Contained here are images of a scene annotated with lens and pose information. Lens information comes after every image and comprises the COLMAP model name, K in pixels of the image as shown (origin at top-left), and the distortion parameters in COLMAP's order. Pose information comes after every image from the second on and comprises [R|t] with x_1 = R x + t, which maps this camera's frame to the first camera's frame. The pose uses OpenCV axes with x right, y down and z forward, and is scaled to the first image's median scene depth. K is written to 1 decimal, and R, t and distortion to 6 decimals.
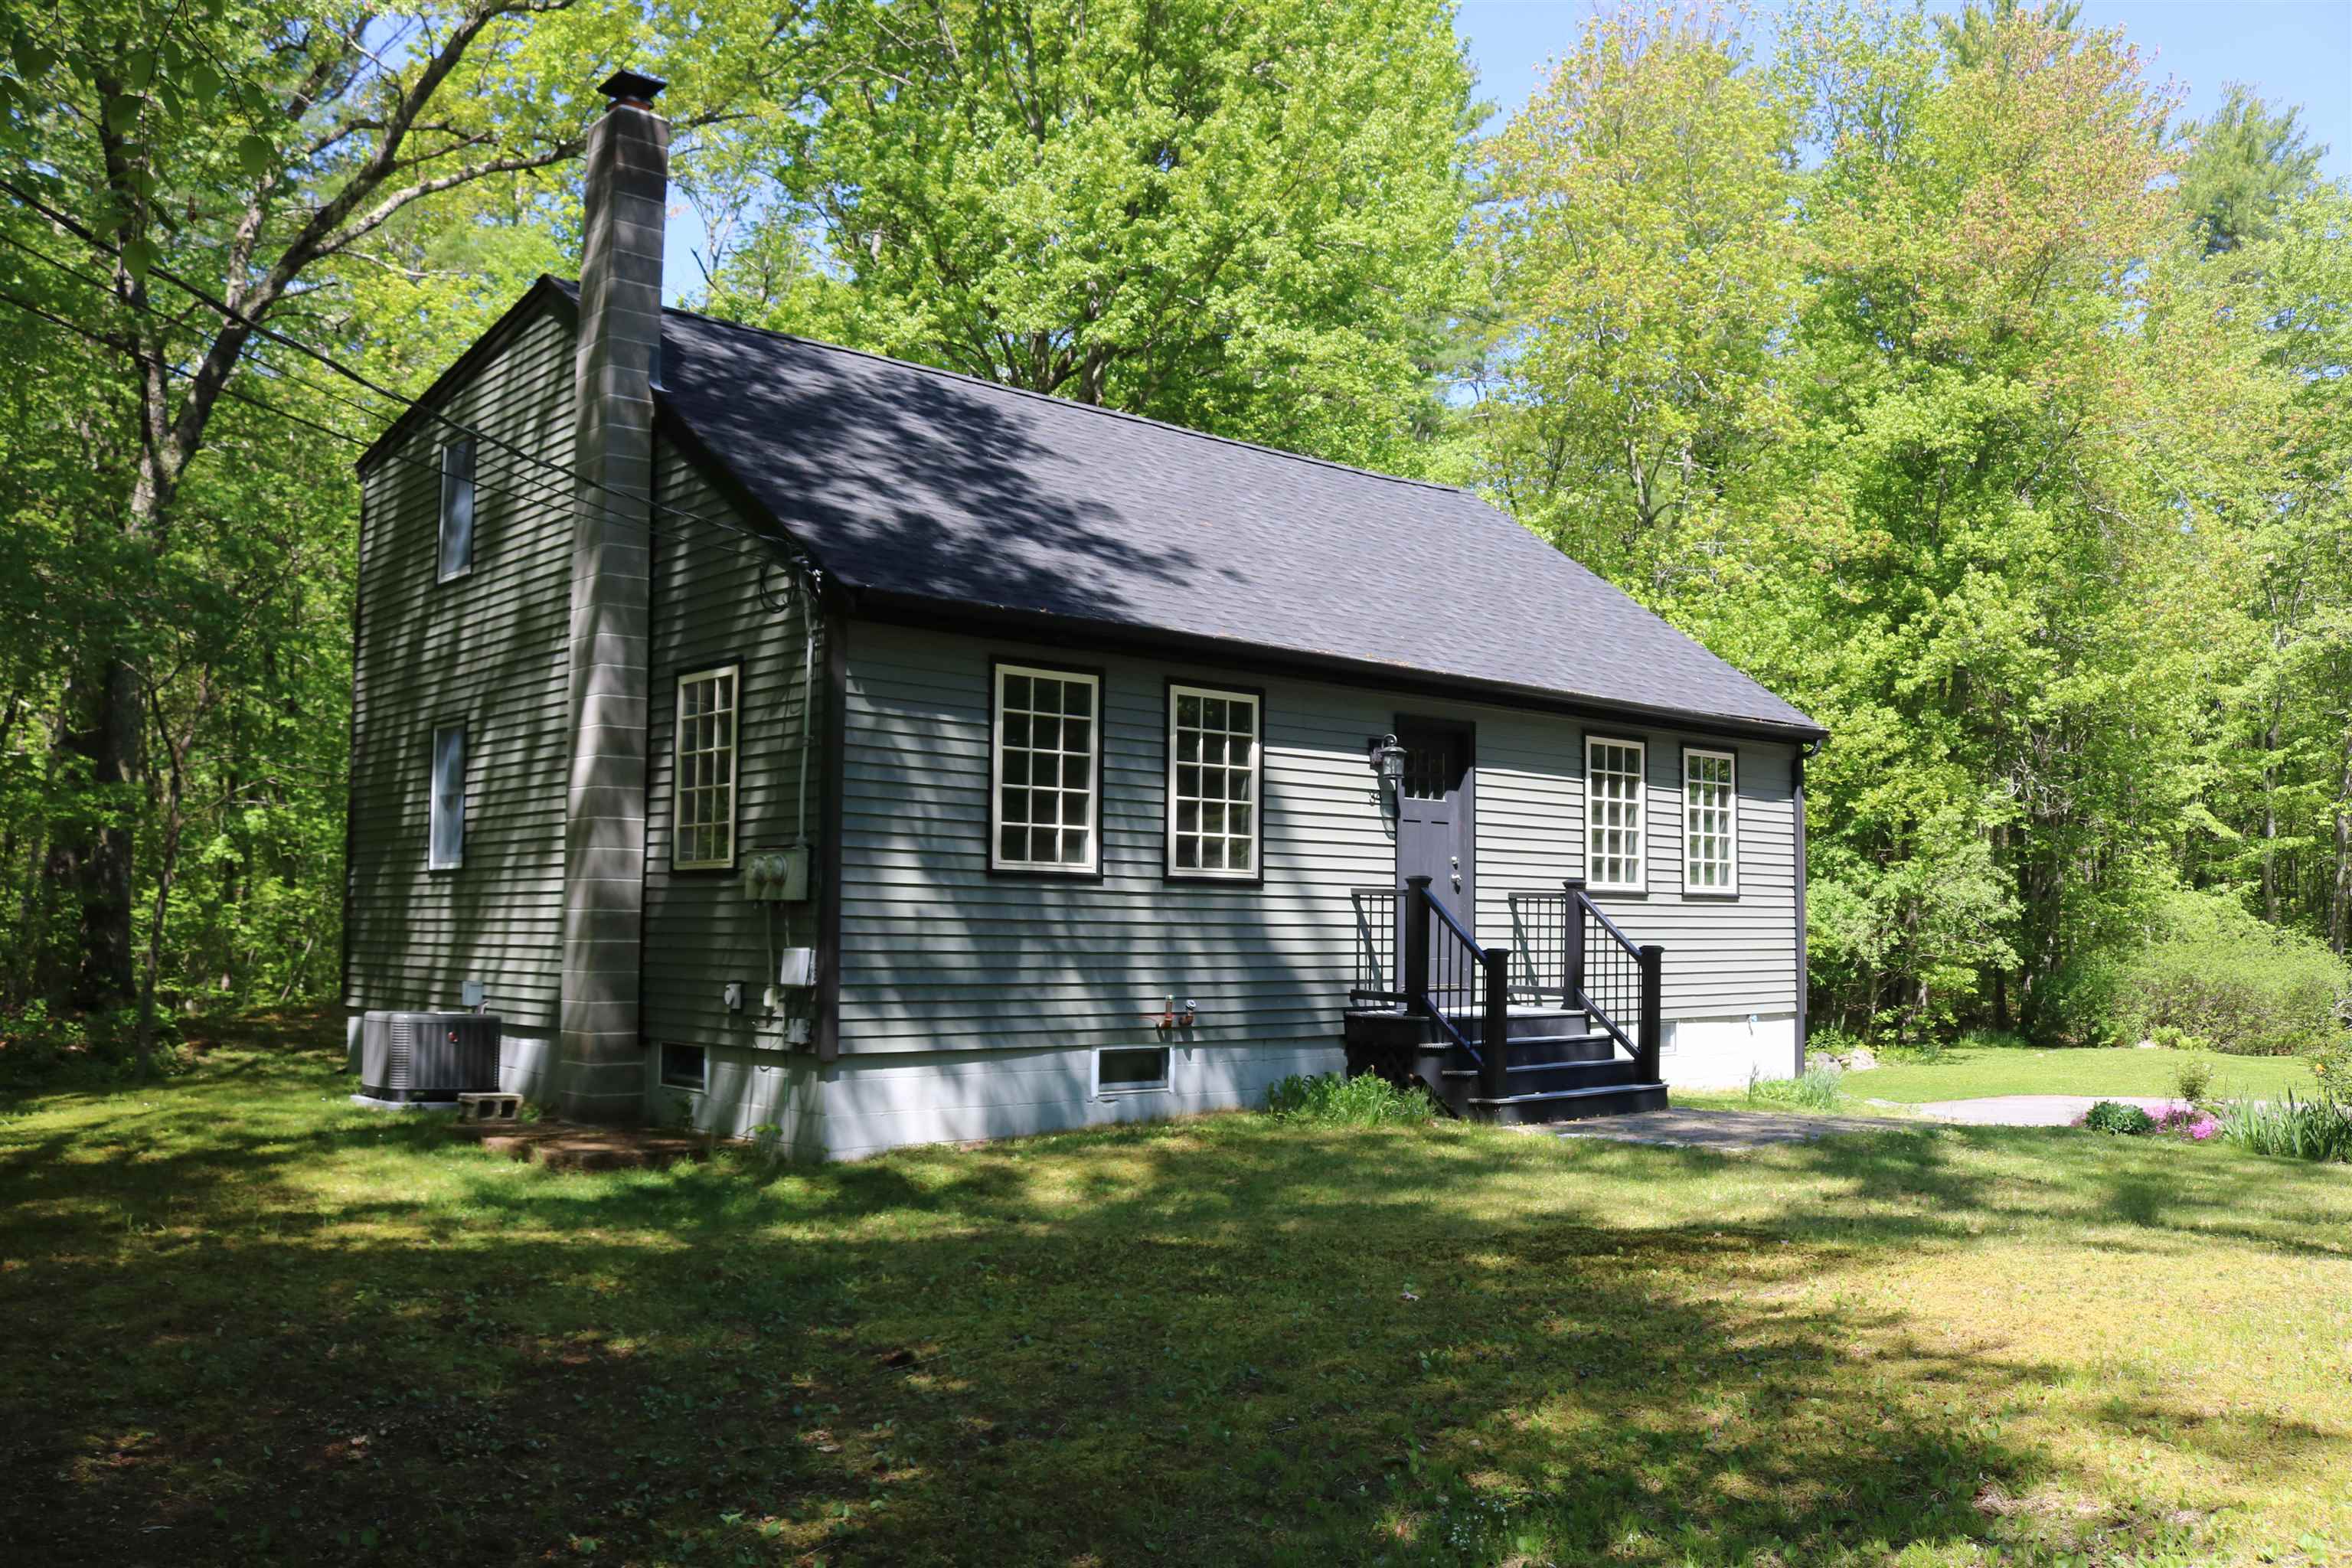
lens RADIAL K [[1933.6, 0, 1199.7], [0, 1933.6, 787.8], [0, 0, 1]] dist [-0.130301, 0.081027]
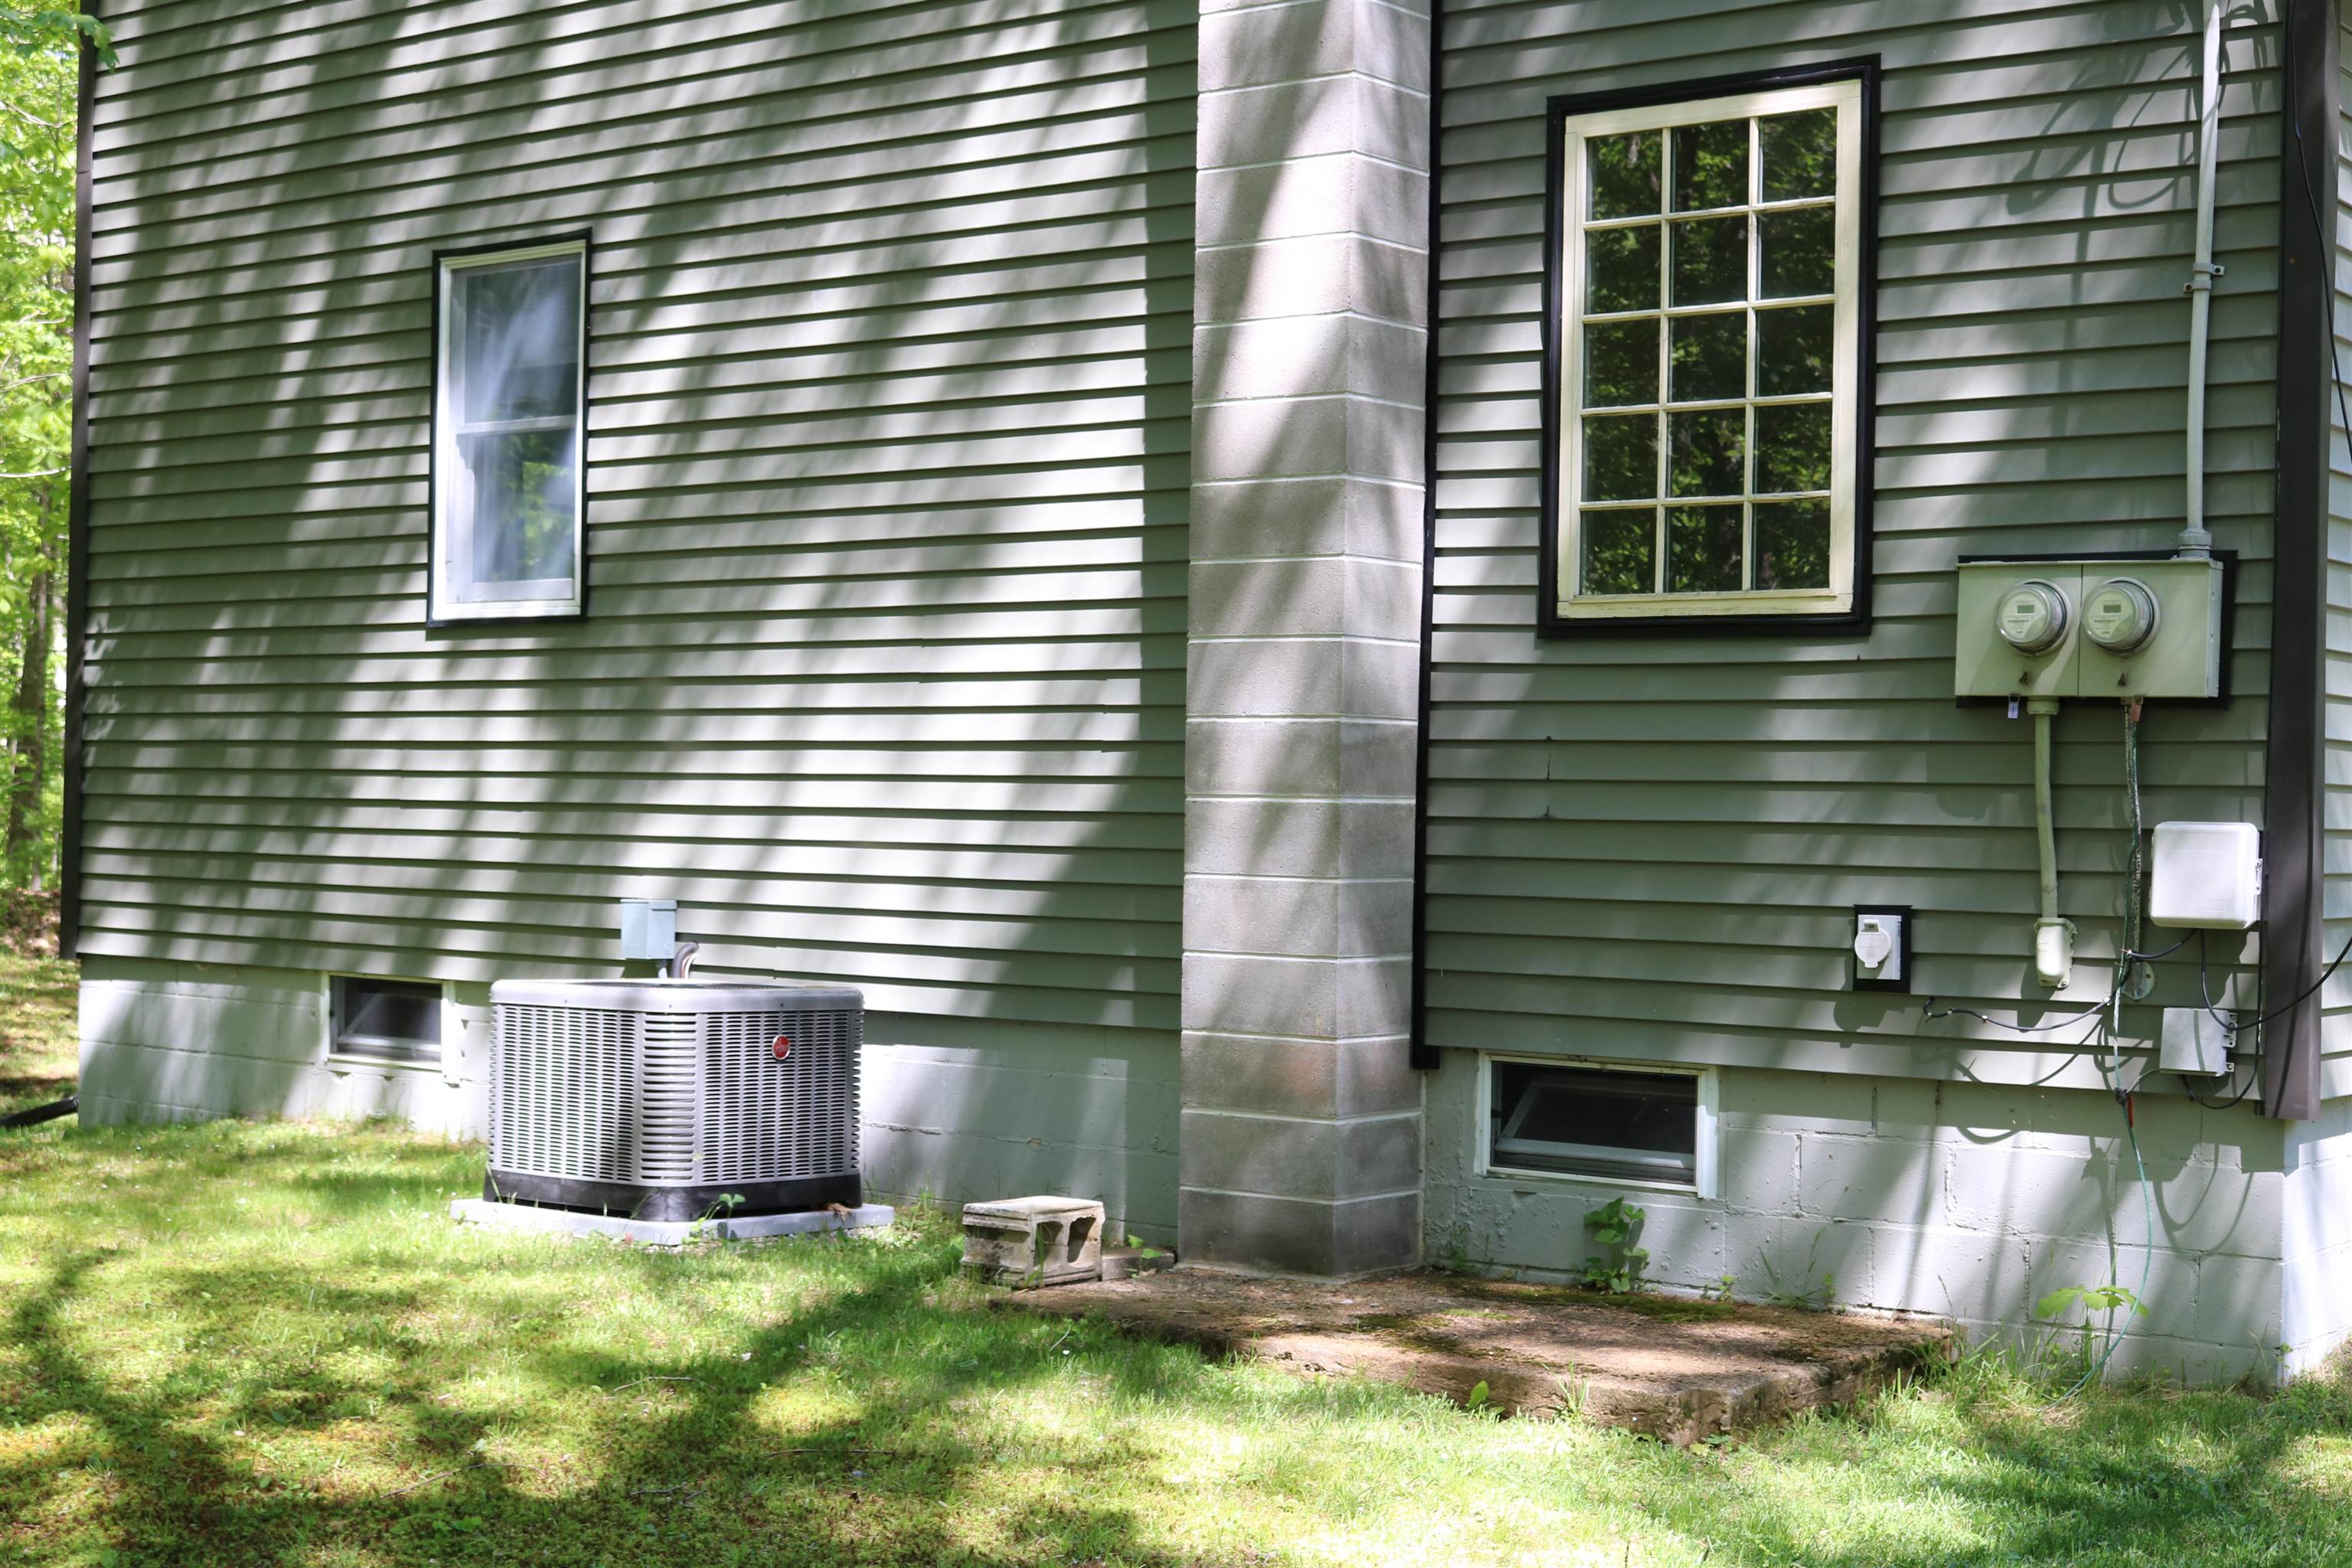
lens RADIAL K [[3403.3, 0, 1180.9], [0, 3403.3, 776.9], [0, 0, 1]] dist [-0.046437, 0.000000]
pose [[0.986365, 0.013206, 0.164043, -0.458220], [-0.024587, 0.997413, 0.067547, 0.030087], [-0.162726, -0.070659, 0.984138, 0.331163]]
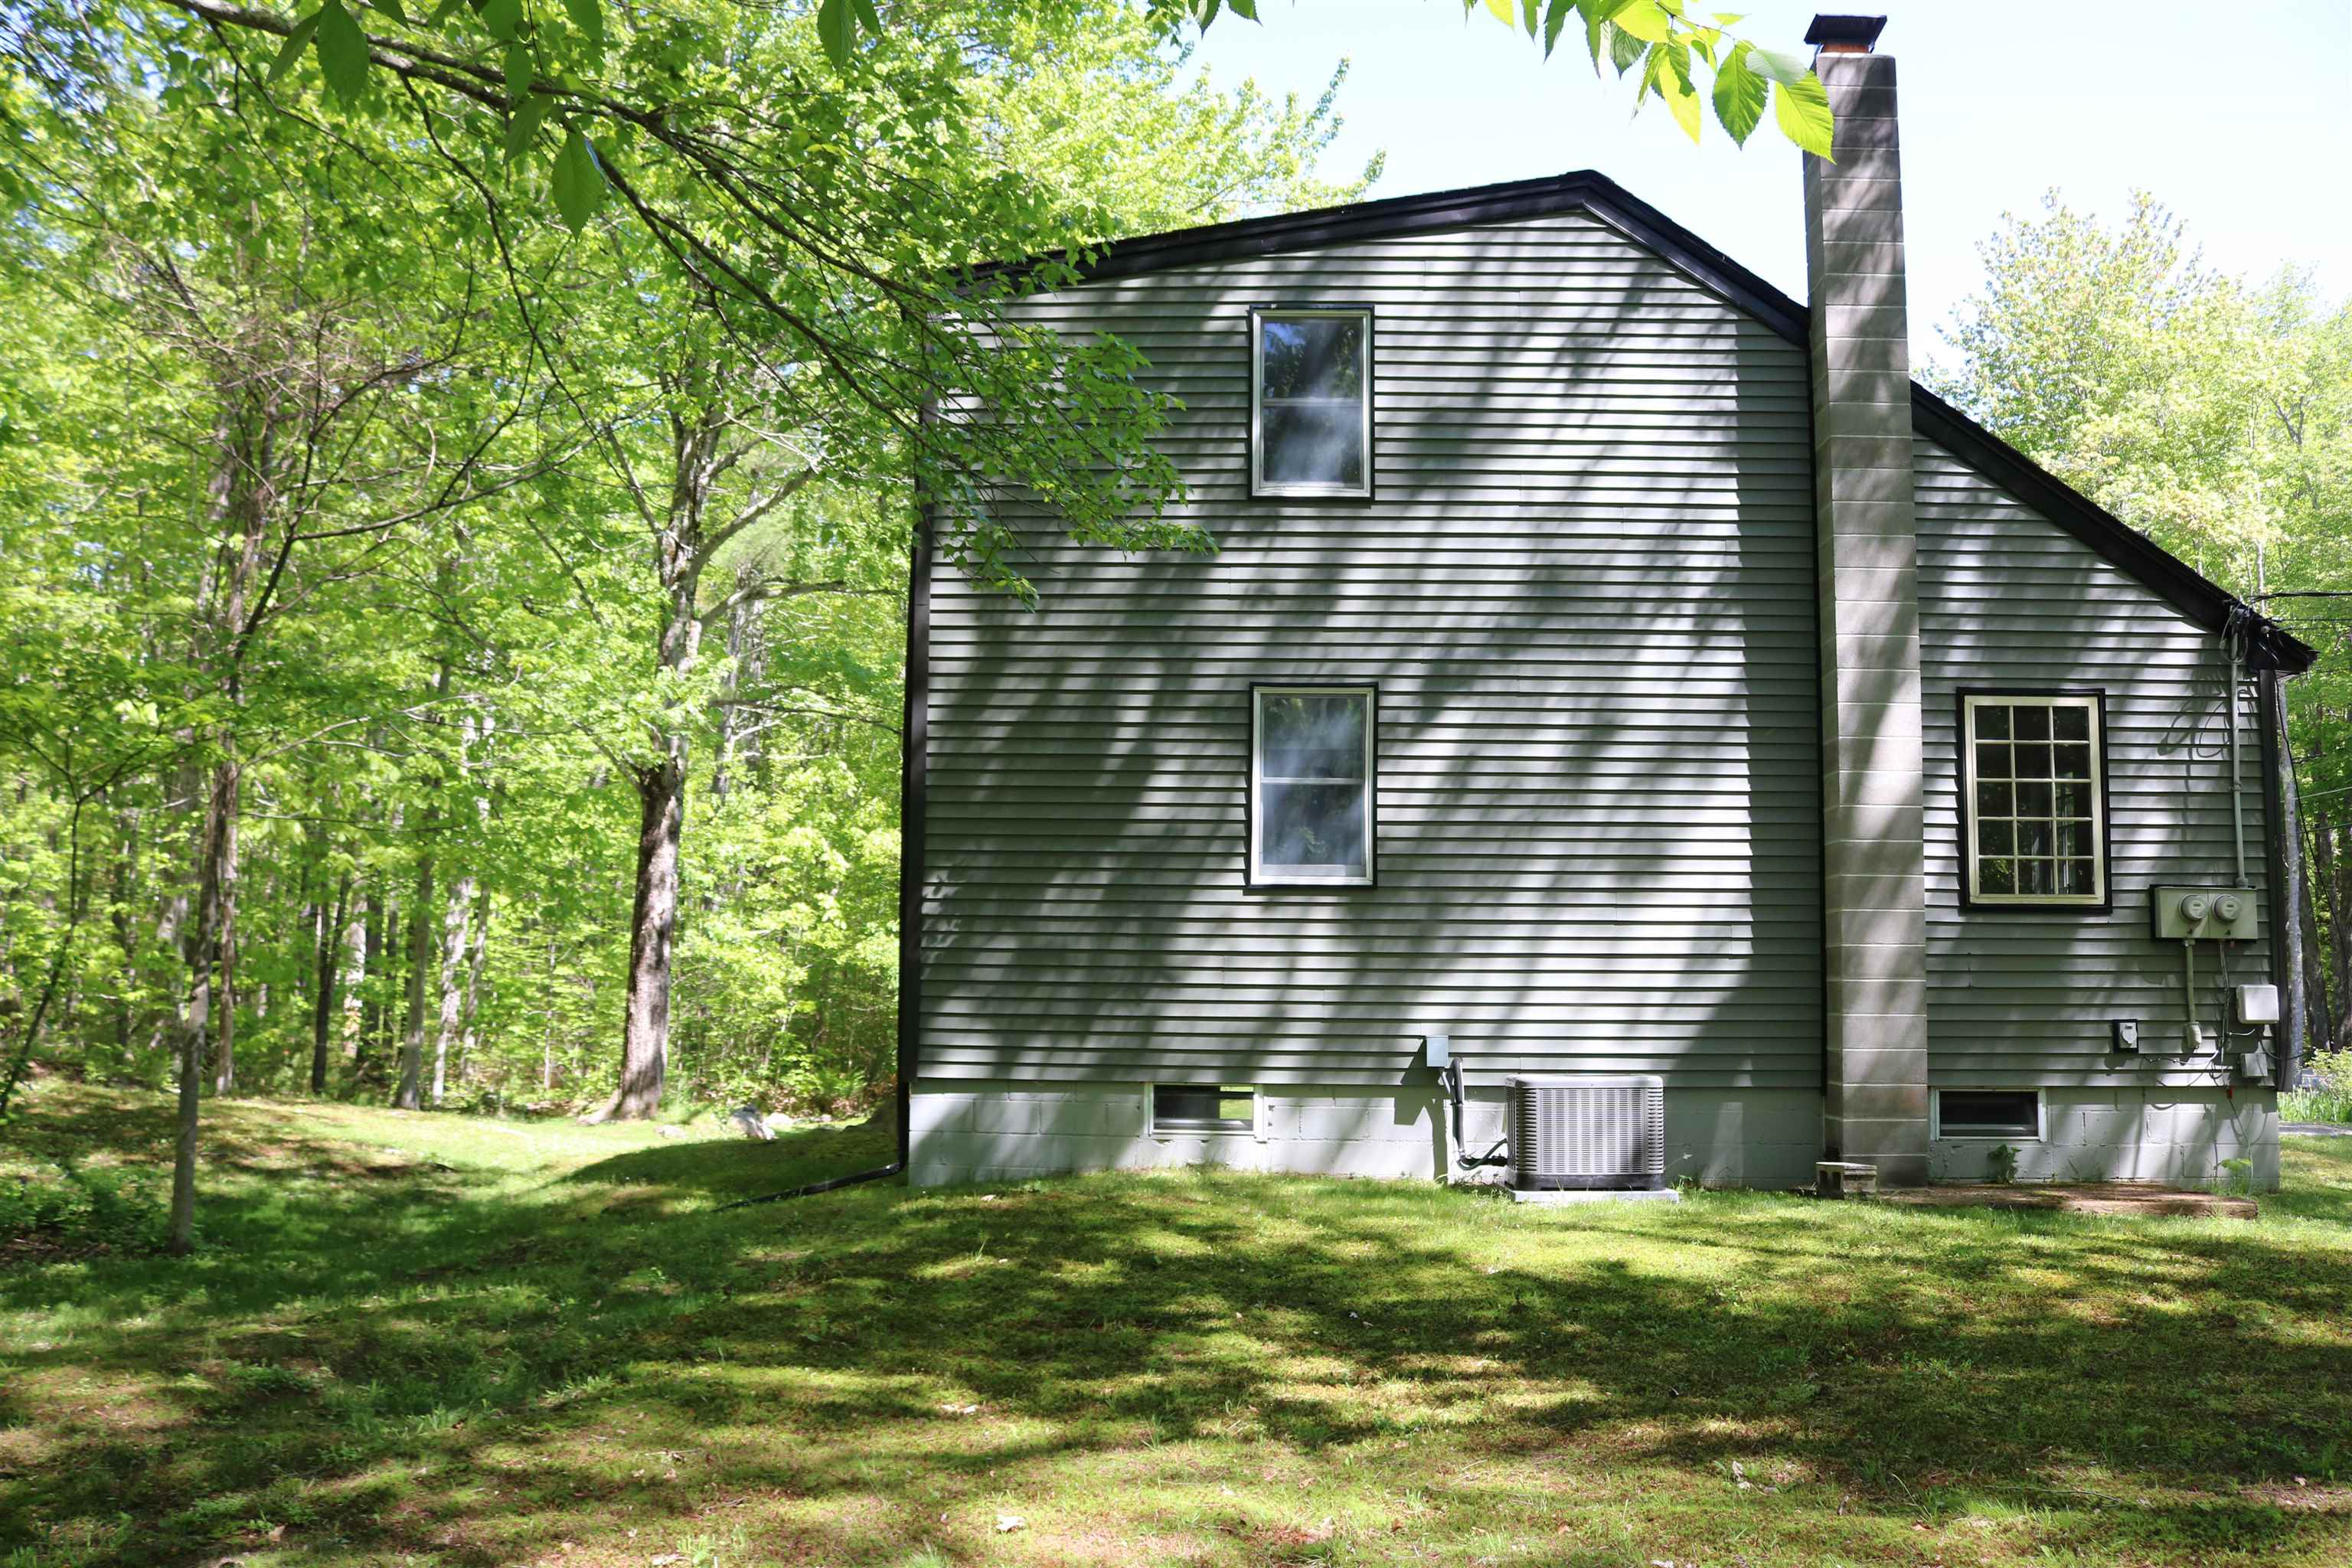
lens RADIAL K [[1933.6, 0, 1175.3], [0, 1933.6, 791.7], [0, 0, 1]] dist [-0.130301, 0.081027]
pose [[0.704566, 0.077819, 0.705359, -1.186564], [-0.062629, 0.996909, -0.047427, 0.056070], [-0.706870, -0.010760, 0.707262, 0.619352]]
